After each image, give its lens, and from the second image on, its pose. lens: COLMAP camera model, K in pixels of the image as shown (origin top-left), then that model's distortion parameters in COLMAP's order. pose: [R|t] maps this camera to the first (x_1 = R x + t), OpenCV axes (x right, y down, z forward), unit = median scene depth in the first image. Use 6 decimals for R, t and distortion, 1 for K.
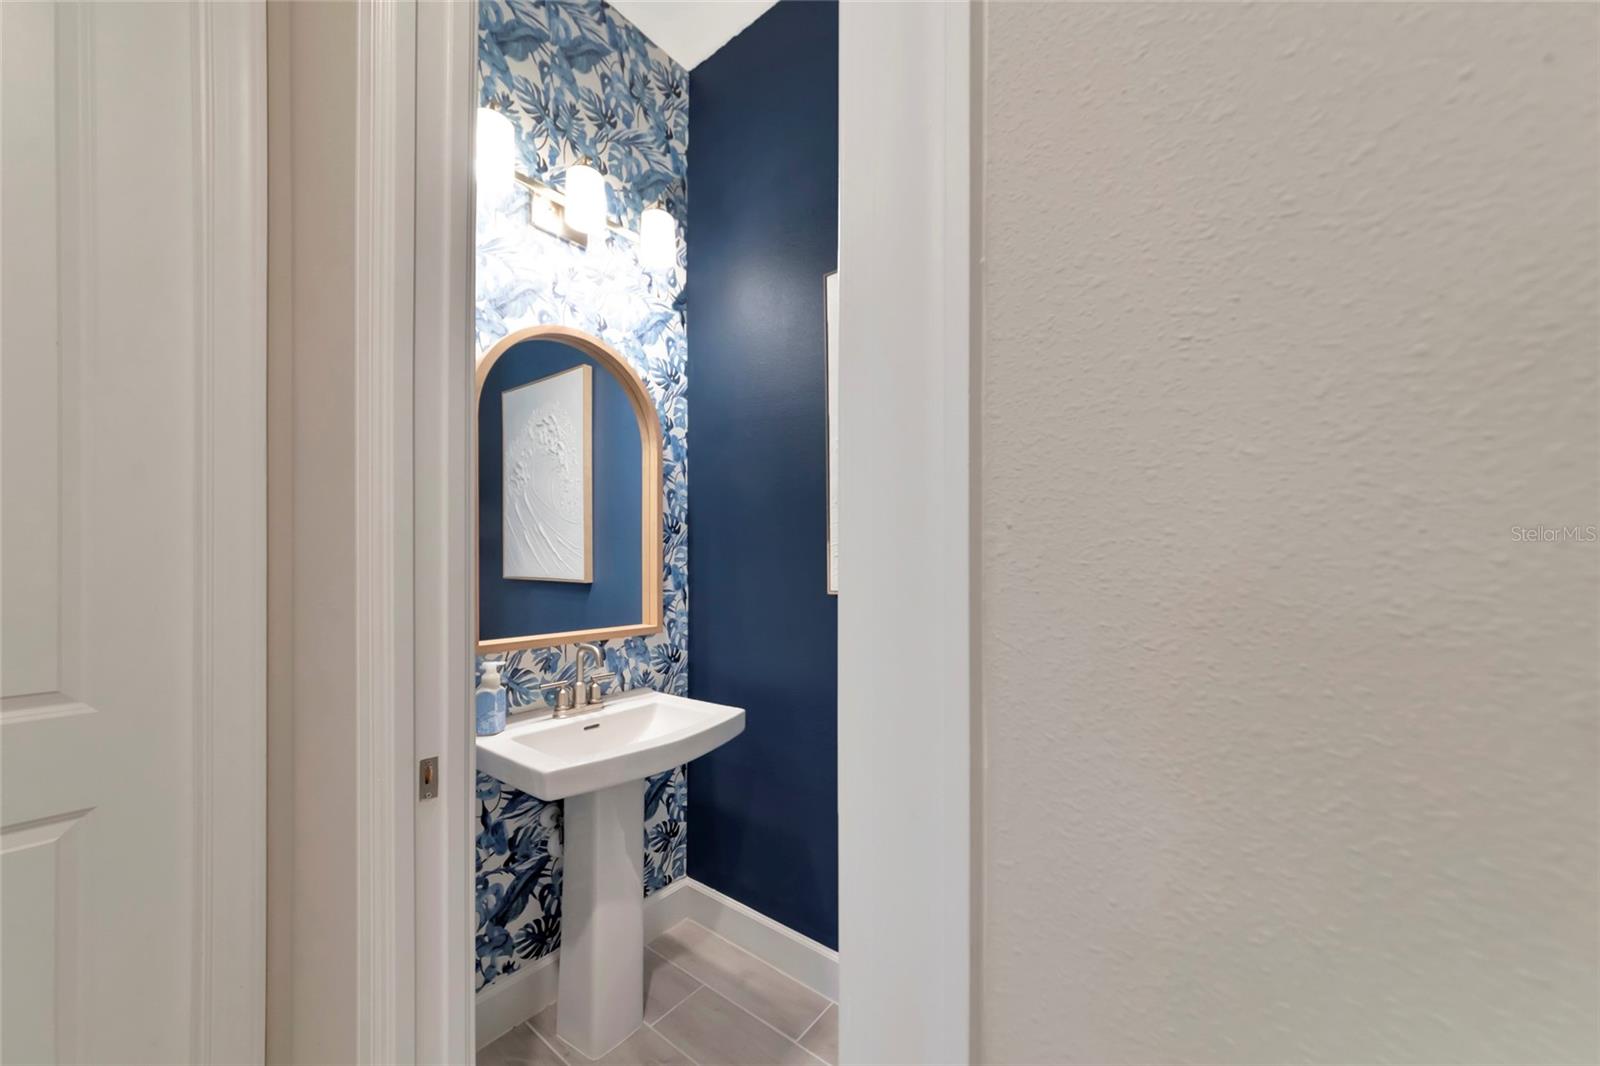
lens RADIAL K [[573.4, 0, 799.5], [0, 573.4, 555.8], [0, 0, 1]] dist [0.000429, 0.000015]
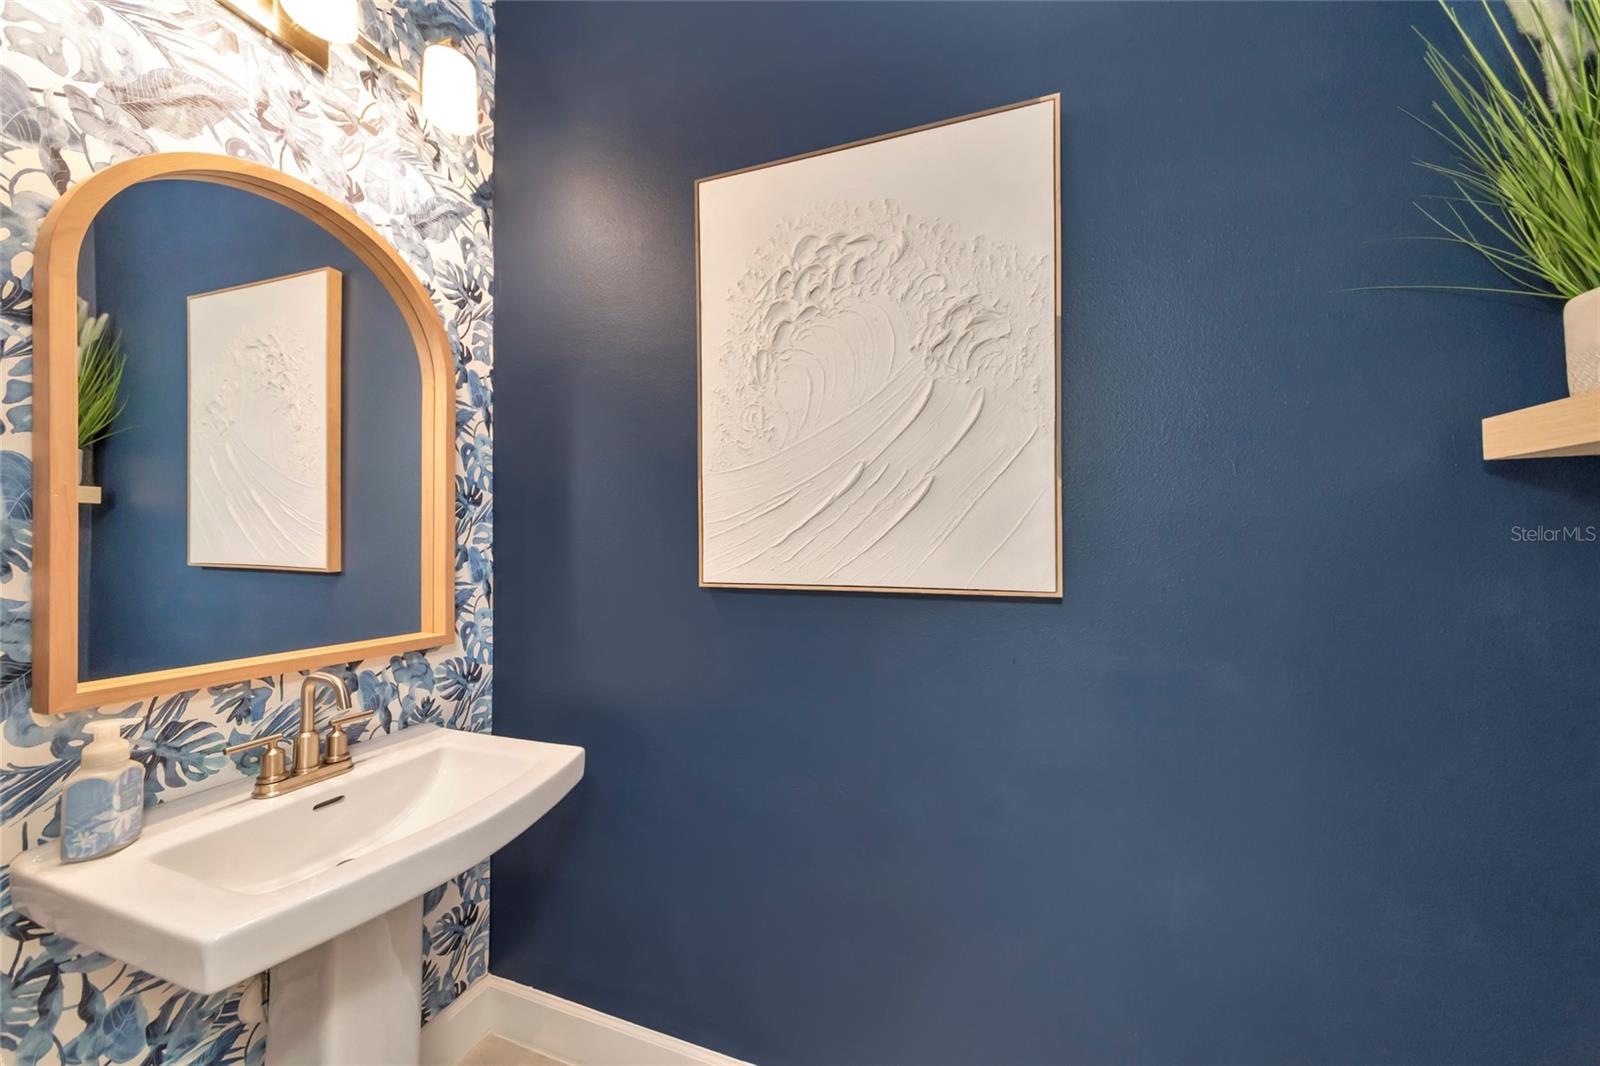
lens RADIAL K [[568.6, 0, 800.0], [0, 568.6, 533.0], [0, 0, 1]] dist [-0.005200, 0.003647]
pose [[0.949980, 0.004088, 0.312285, -0.050023], [-0.002913, 0.999987, -0.004227, -0.001236], [-0.312298, 0.003106, 0.949979, 0.191043]]
